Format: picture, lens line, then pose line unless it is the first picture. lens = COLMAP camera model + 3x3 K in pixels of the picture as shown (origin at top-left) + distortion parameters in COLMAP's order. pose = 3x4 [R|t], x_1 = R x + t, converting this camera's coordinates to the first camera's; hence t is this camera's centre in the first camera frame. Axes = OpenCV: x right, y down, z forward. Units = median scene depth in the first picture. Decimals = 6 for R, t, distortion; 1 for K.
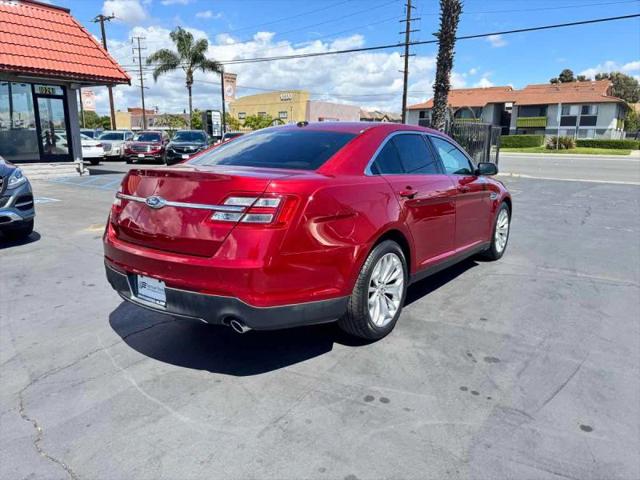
lens RADIAL K [[451.7, 0, 323.8], [0, 451.7, 240.8], [0, 0, 1]] dist [0.031556, -0.030345]
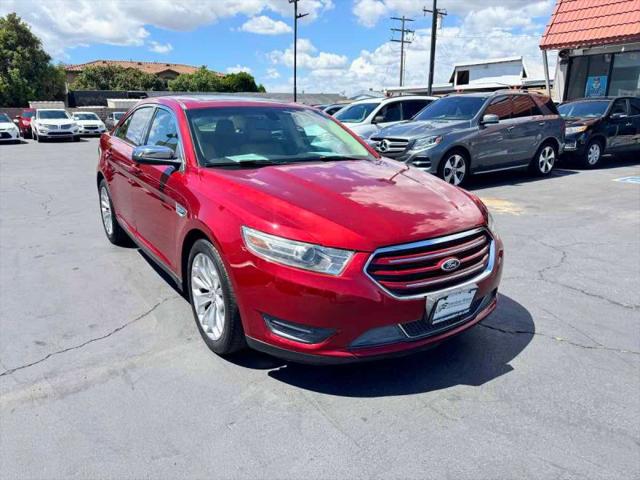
lens RADIAL K [[451.7, 0, 315.2], [0, 451.7, 243.0], [0, 0, 1]] dist [0.031556, -0.030345]
pose [[-0.336714, 0.251592, -0.907373, 0.297148], [-0.194918, 0.924146, 0.328574, -0.098427], [0.921212, 0.287498, -0.262133, 0.462340]]
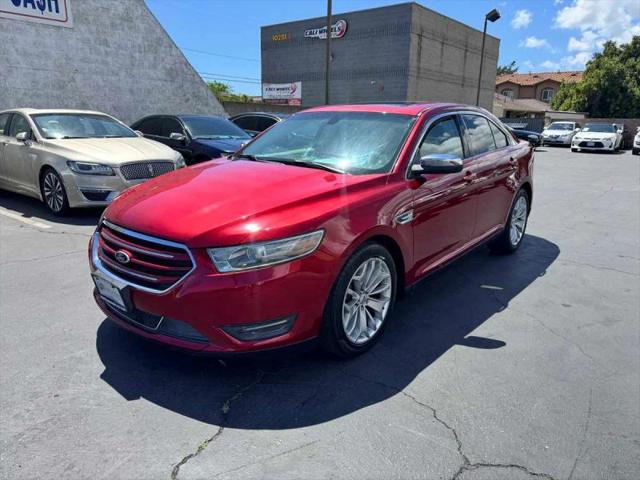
lens RADIAL K [[451.7, 0, 317.8], [0, 451.7, 242.1], [0, 0, 1]] dist [0.031556, -0.030345]
pose [[-0.997889, -0.042340, 0.049249, 0.055976], [-0.015264, 0.889949, 0.455805, -0.130130], [-0.063128, 0.454091, -0.888716, 0.609092]]
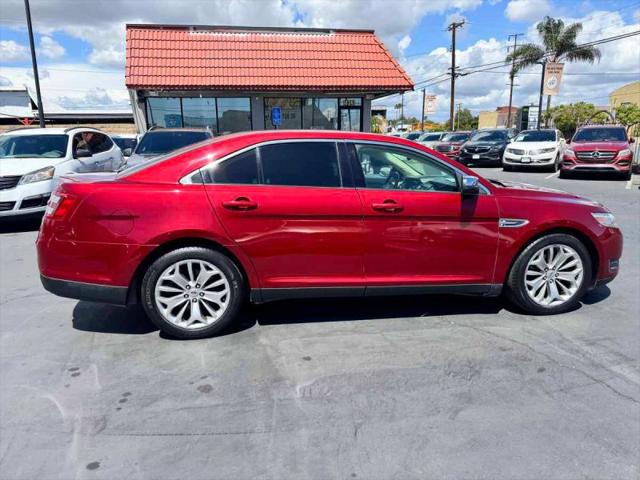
lens RADIAL K [[451.7, 0, 319.4], [0, 451.7, 241.8], [0, 0, 1]] dist [0.031556, -0.030345]
pose [[0.706244, 0.137154, -0.694556, 0.231344], [-0.132990, 0.989292, 0.060128, -0.024993], [0.695365, 0.049903, 0.716922, 0.097559]]
